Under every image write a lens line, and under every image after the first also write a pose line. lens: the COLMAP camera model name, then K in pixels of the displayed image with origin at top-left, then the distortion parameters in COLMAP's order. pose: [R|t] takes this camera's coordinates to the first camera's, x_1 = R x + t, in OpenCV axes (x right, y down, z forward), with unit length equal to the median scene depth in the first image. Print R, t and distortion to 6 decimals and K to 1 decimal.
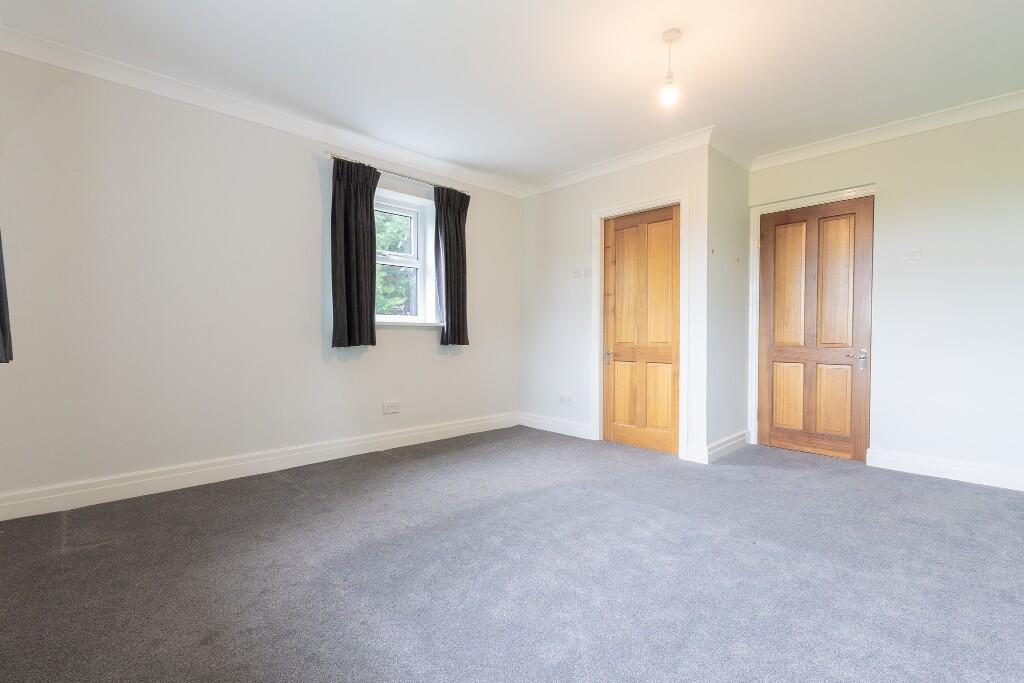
lens RADIAL K [[444.5, 0, 512.0], [0, 444.5, 341.5], [0, 0, 1]] dist [-0.000204, -0.000106]
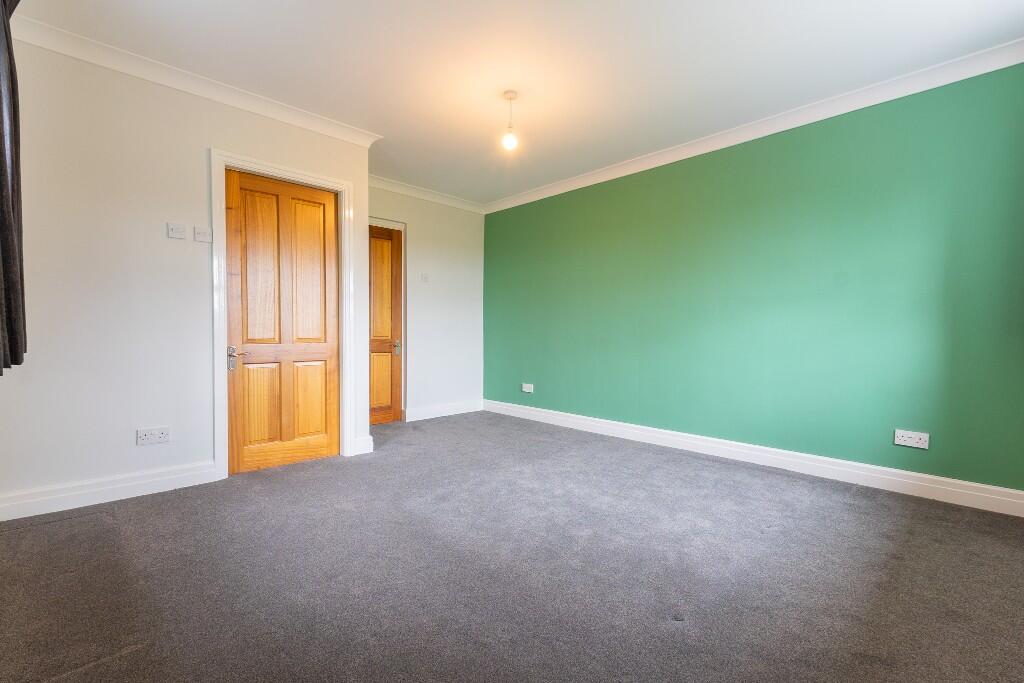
lens RADIAL K [[444.5, 0, 512.0], [0, 444.5, 341.5], [0, 0, 1]] dist [-0.000204, -0.000106]
pose [[0.019668, -0.028852, 0.999390, -0.572270], [0.004204, 0.999577, 0.028775, -0.016354], [-0.999798, 0.003635, 0.019781, 0.600978]]
